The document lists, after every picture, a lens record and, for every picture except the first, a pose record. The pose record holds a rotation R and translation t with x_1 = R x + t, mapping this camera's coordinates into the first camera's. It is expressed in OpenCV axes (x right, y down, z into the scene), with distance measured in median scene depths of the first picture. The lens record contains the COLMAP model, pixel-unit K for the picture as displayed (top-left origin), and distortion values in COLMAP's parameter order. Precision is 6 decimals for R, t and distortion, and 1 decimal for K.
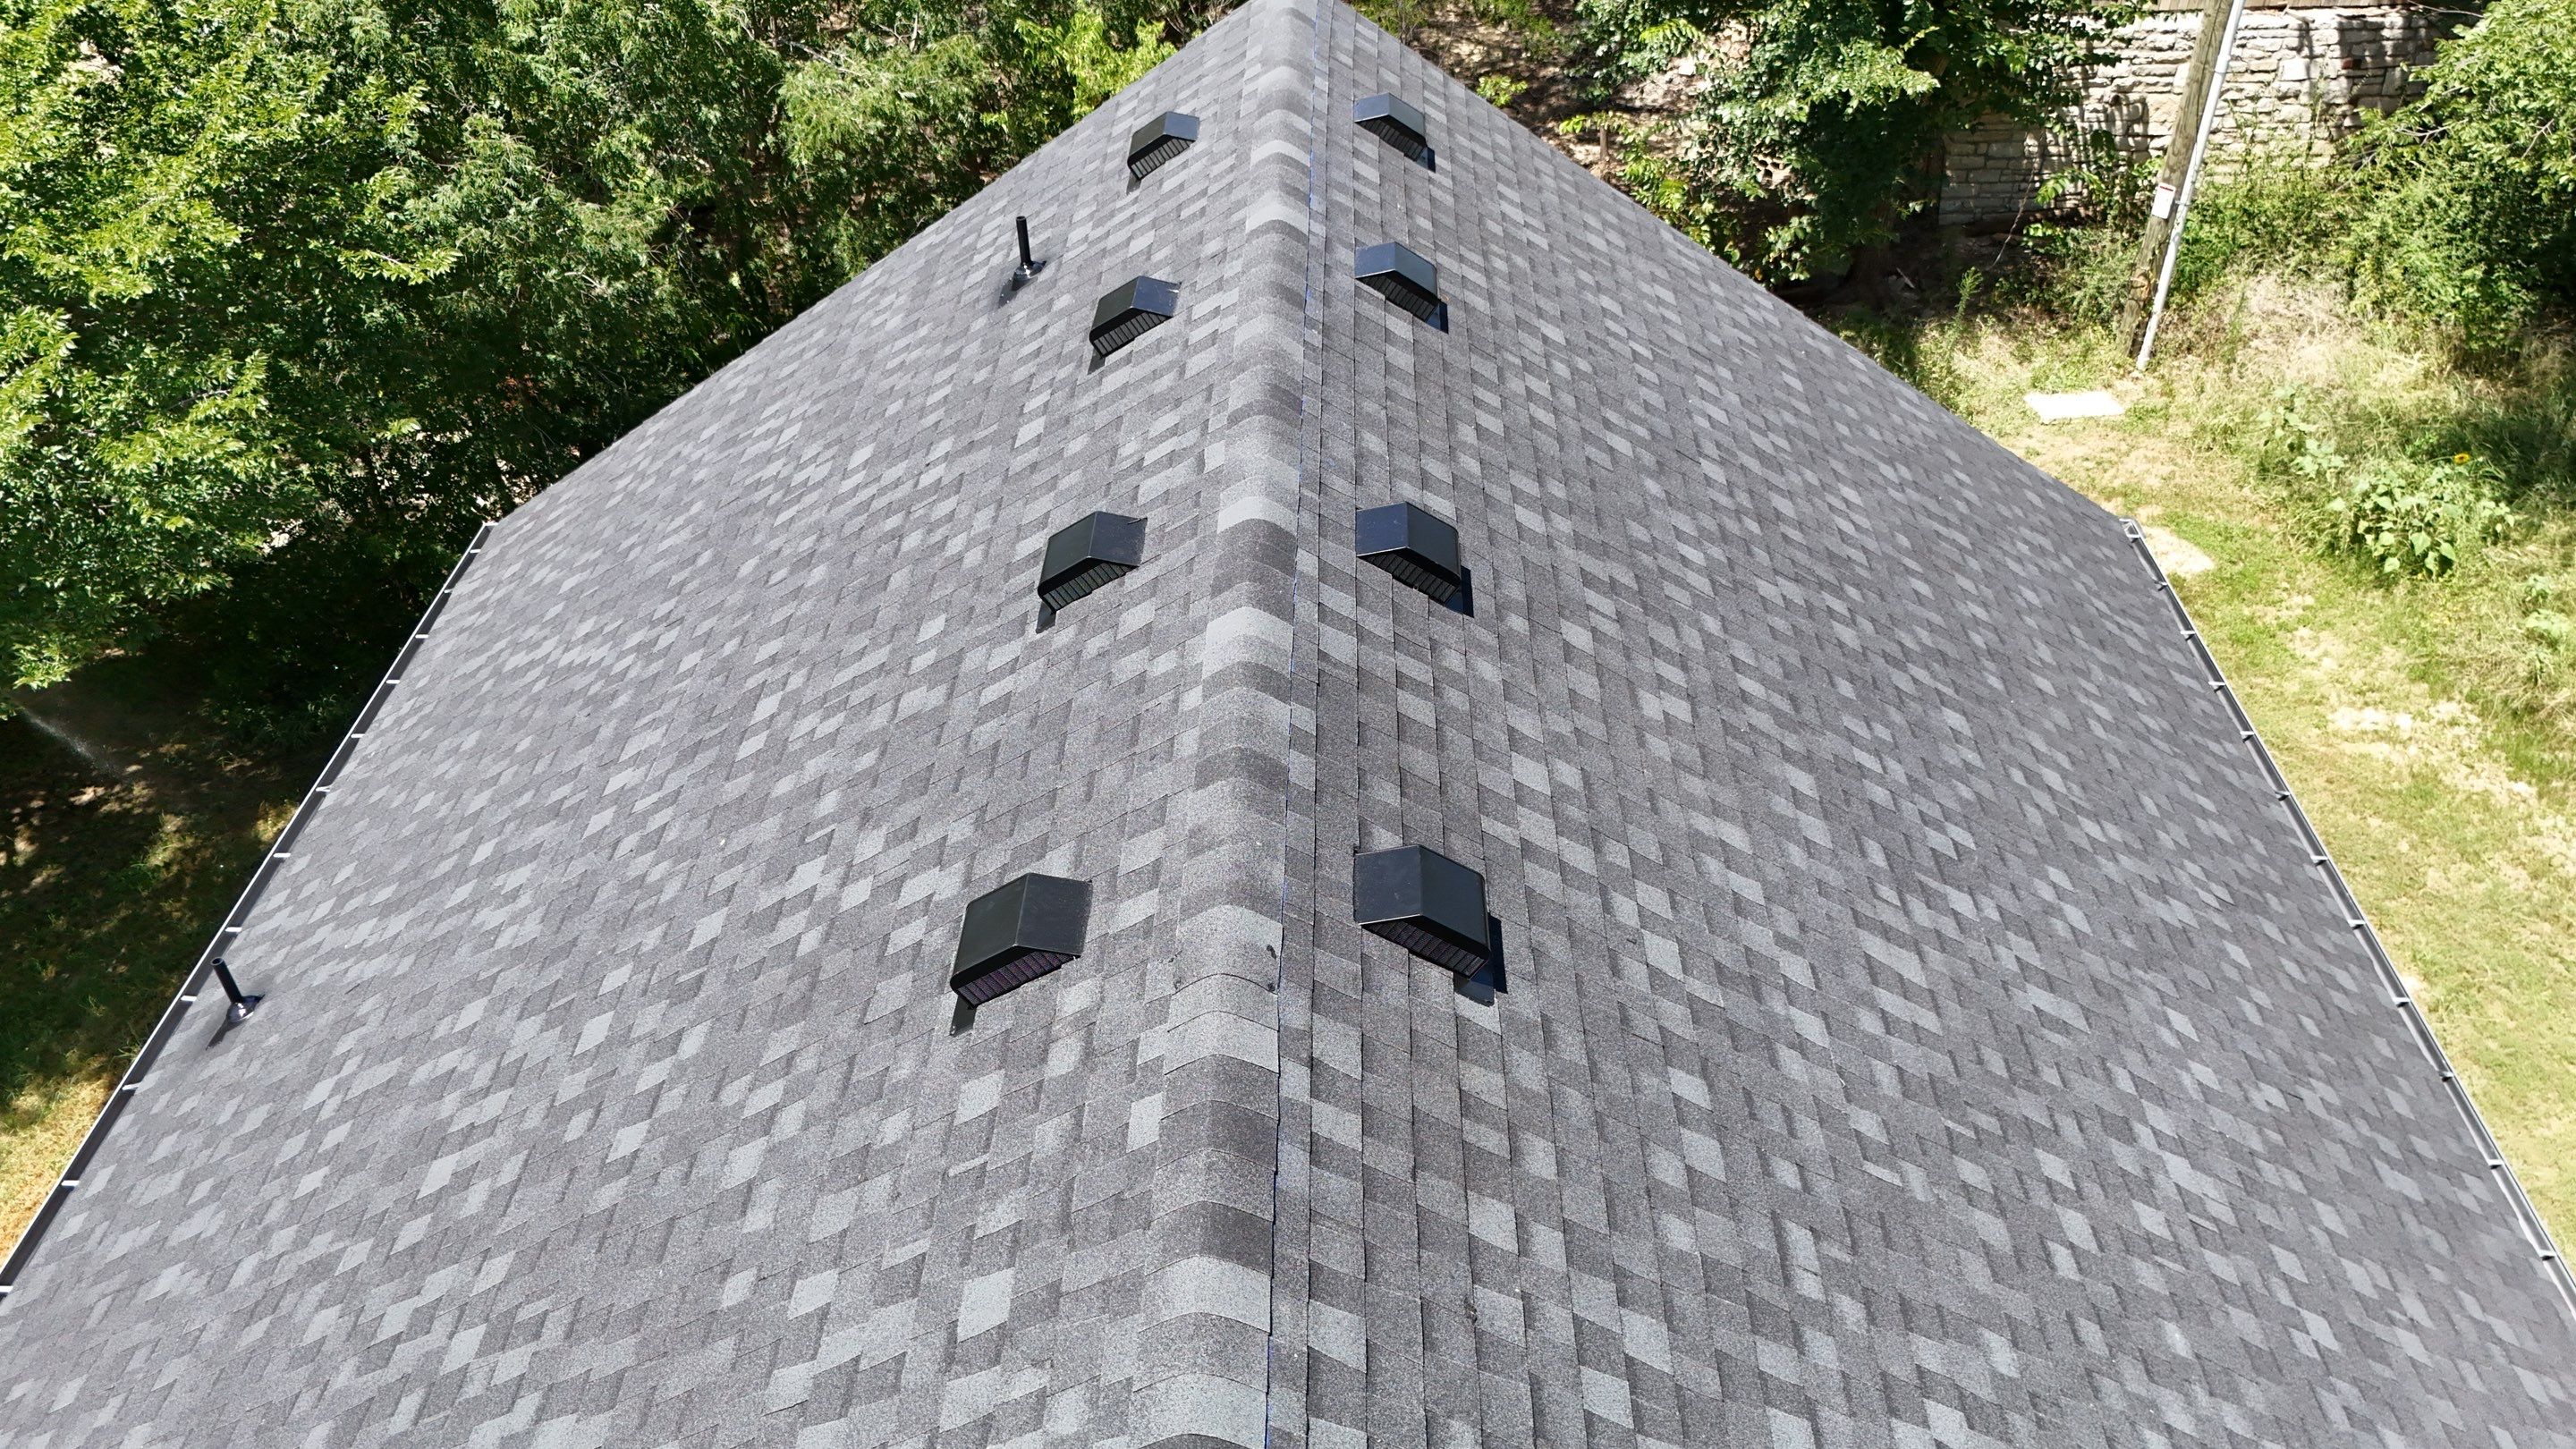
lens RADIAL K [[1900.9, 0, 1282.0], [0, 1900.9, 715.8], [0, 0, 1]] dist [0.071945, -0.067035]
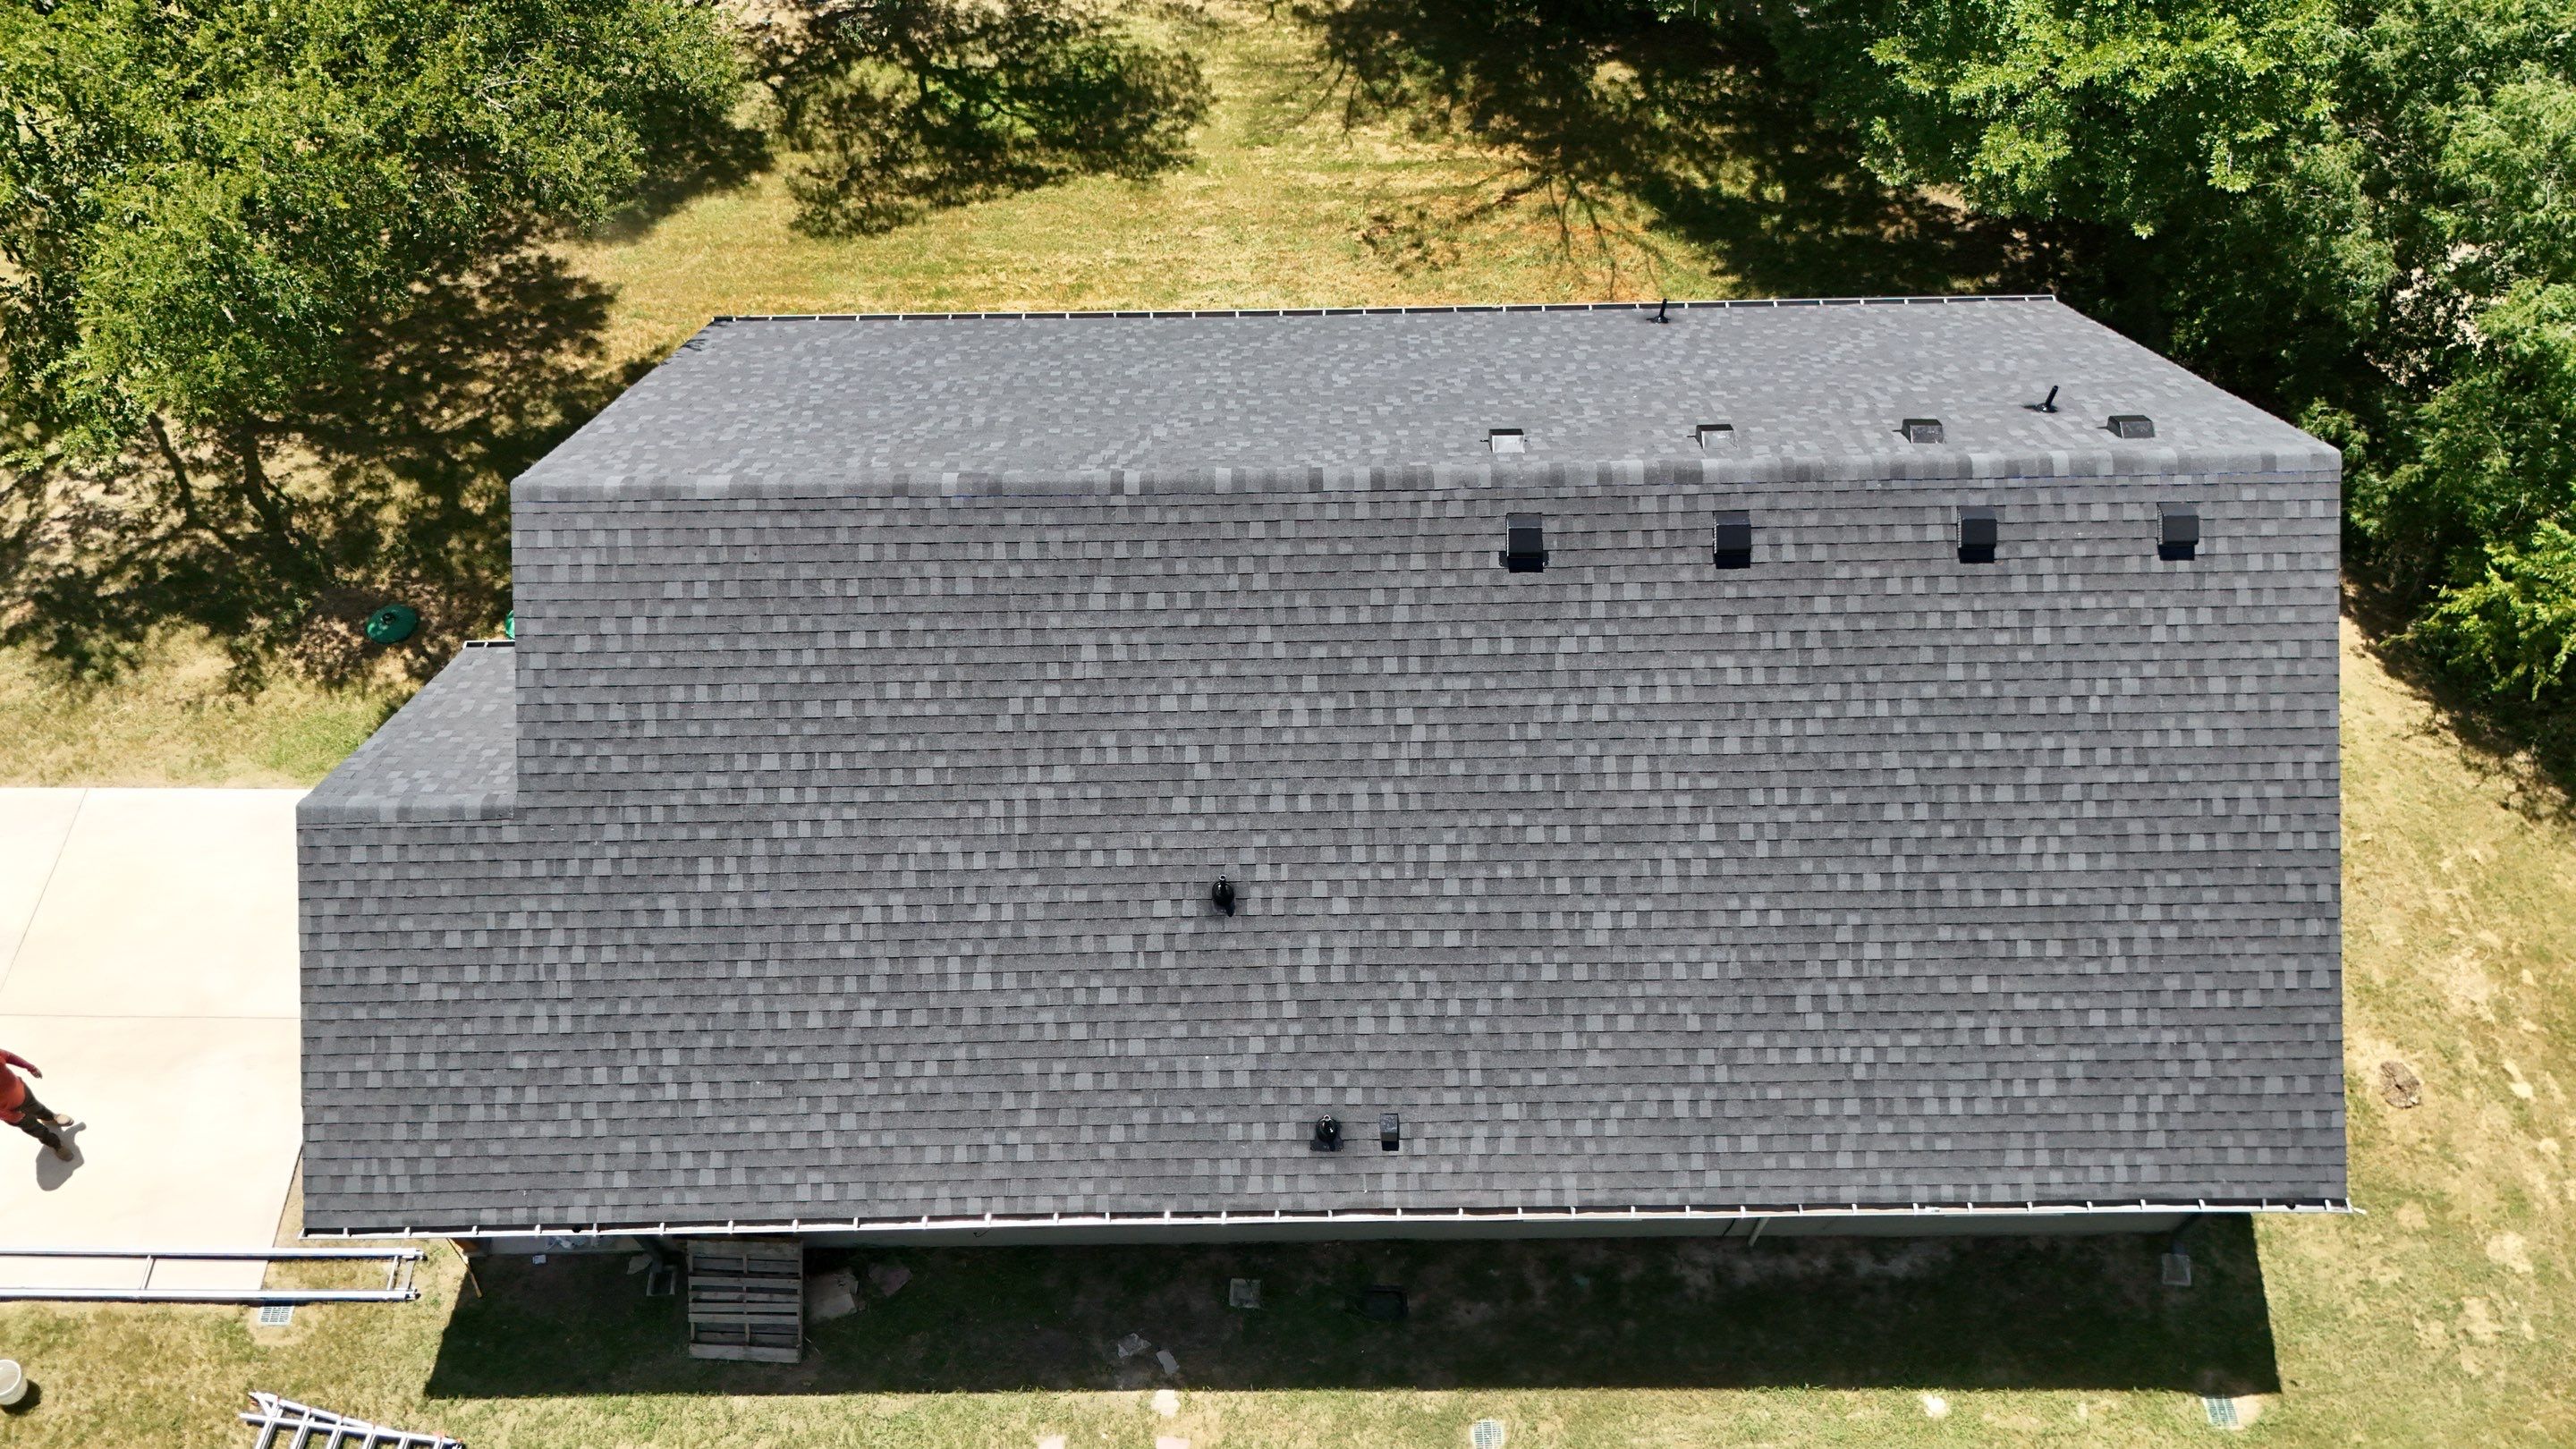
lens RADIAL K [[1900.9, 0, 1295.6], [0, 1900.9, 724.5], [0, 0, 1]] dist [0.071945, -0.067035]
pose [[0.040055, 0.851509, -0.522808, 1.456445], [-0.622499, 0.430547, 0.653548, -1.172286], [0.781595, 0.299269, 0.547309, -0.682279]]
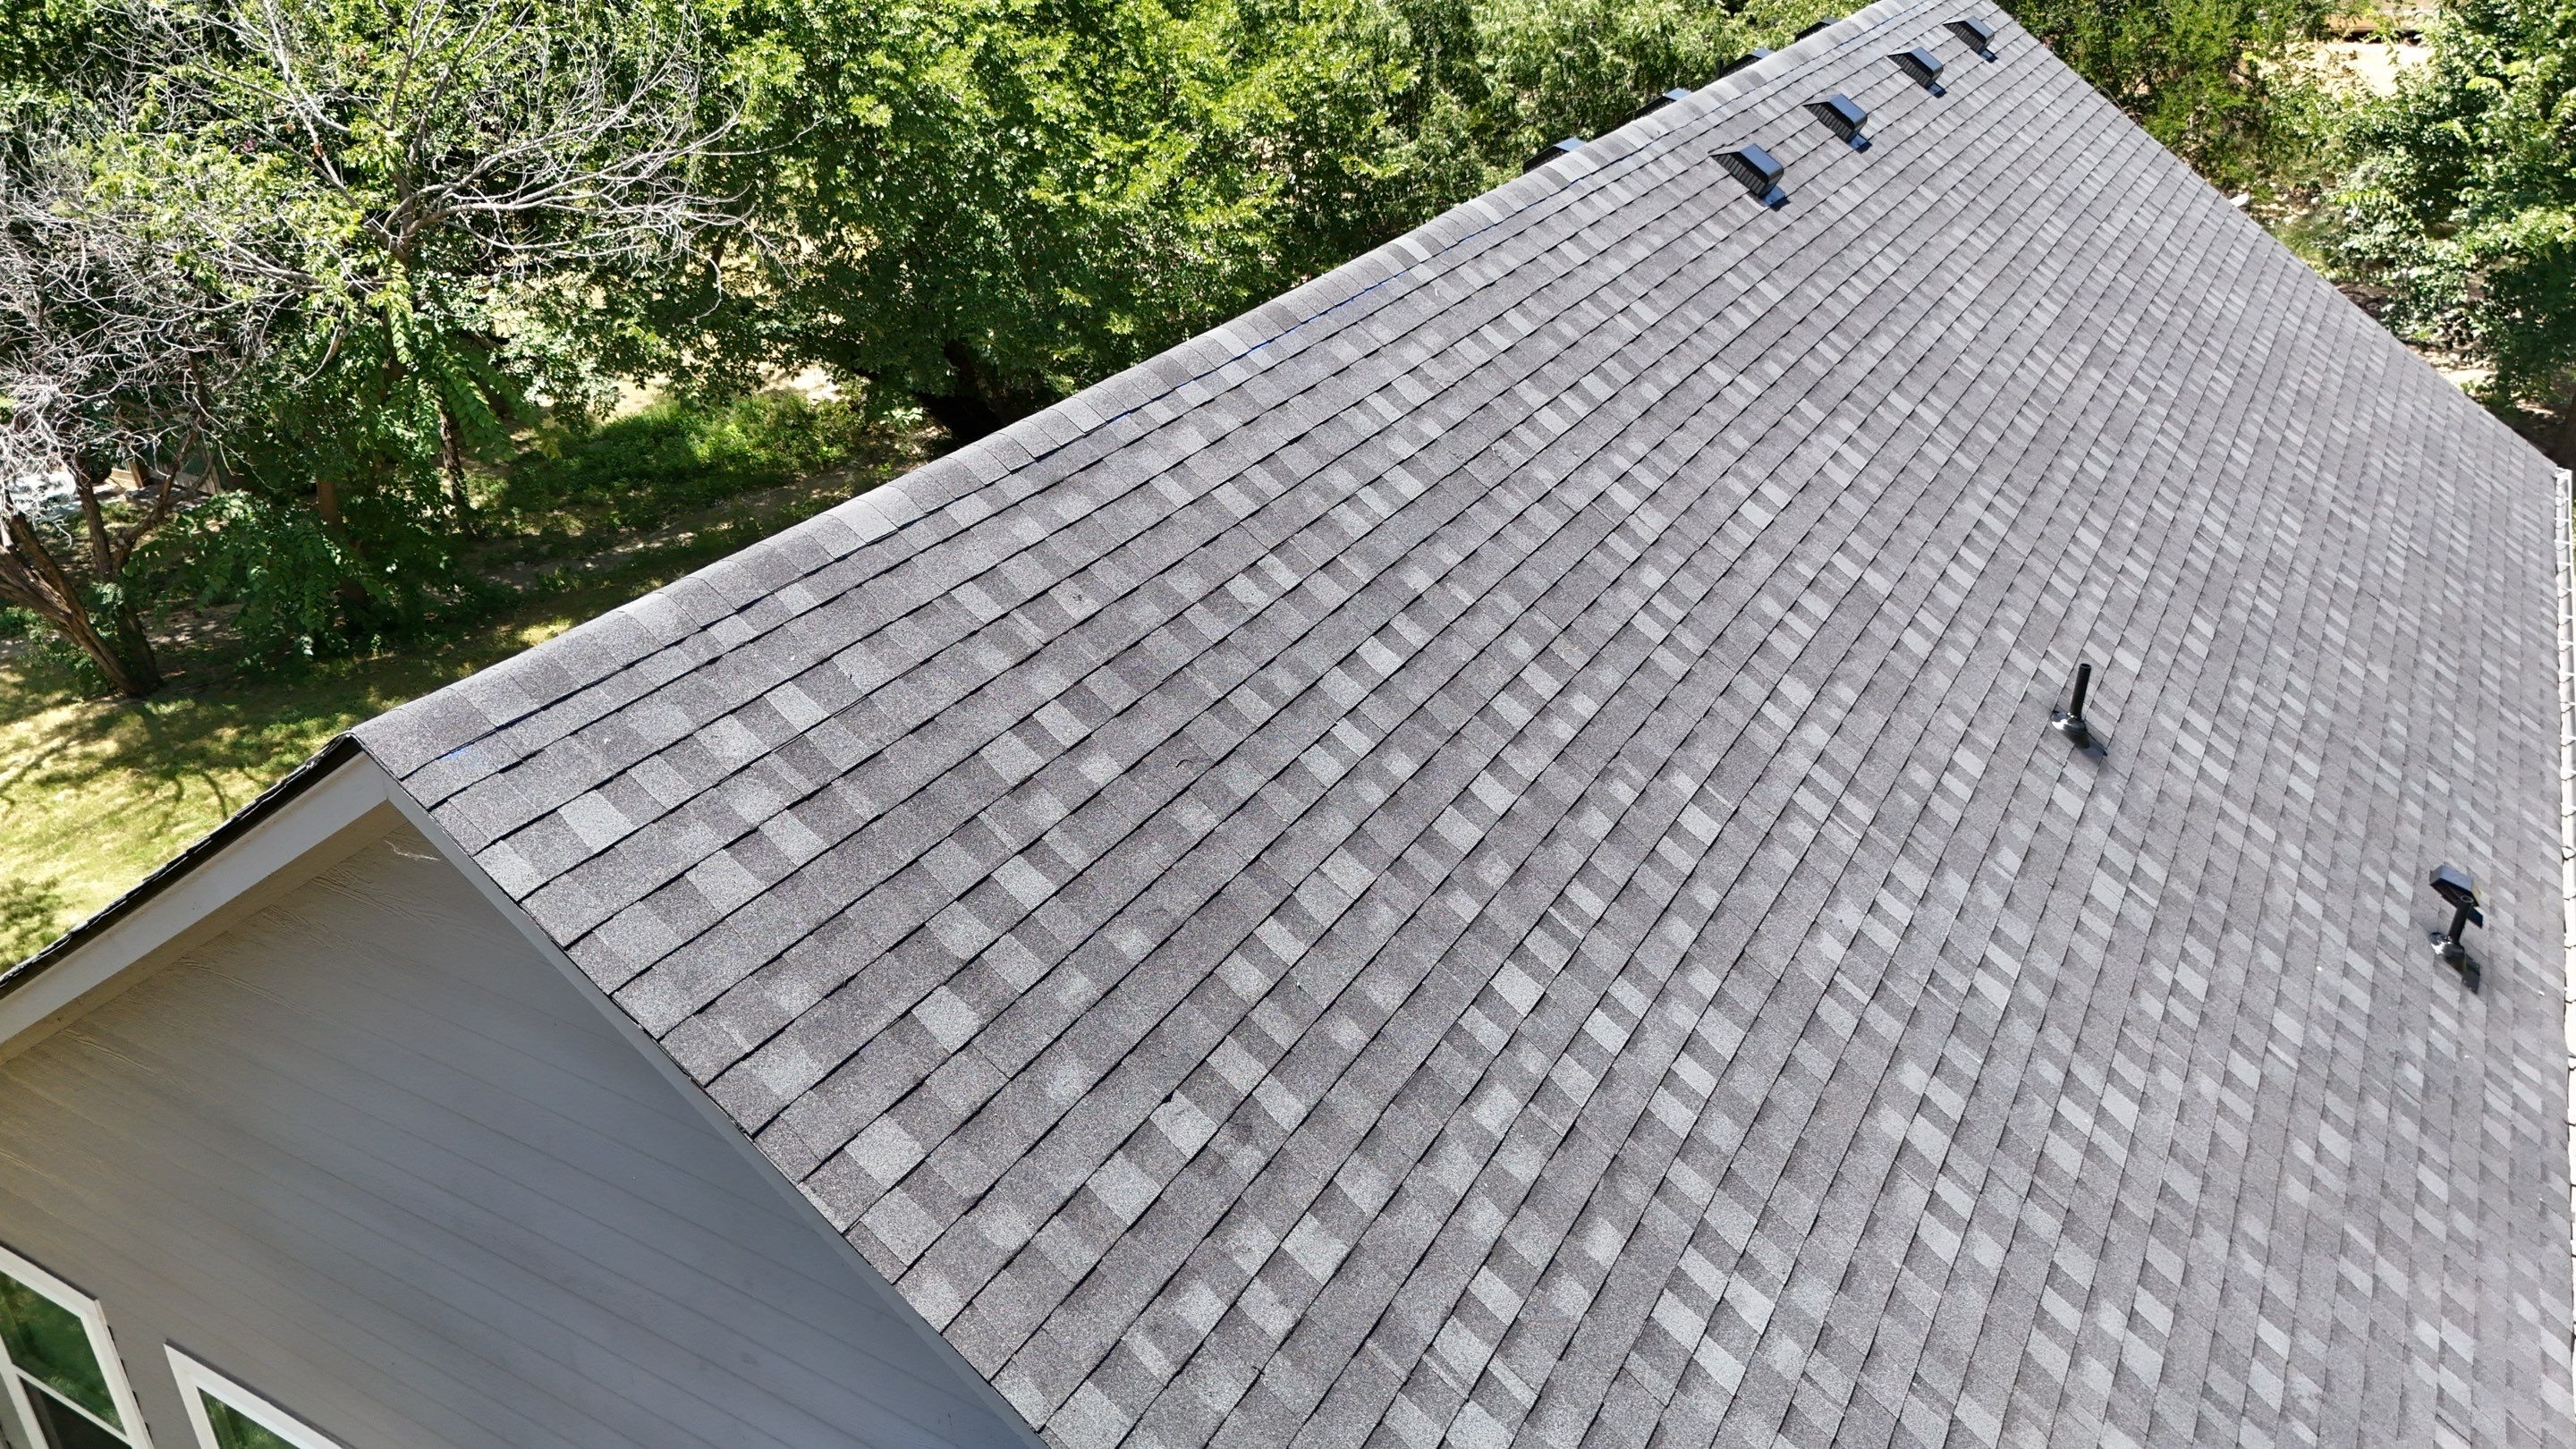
lens RADIAL K [[1900.9, 0, 1292.3], [0, 1900.9, 712.9], [0, 0, 1]] dist [0.071945, -0.067035]
pose [[0.882007, 0.227781, -0.412528, 0.471305], [-0.301517, 0.945550, -0.122567, 0.793075], [0.362147, 0.232489, 0.902662, -0.687036]]
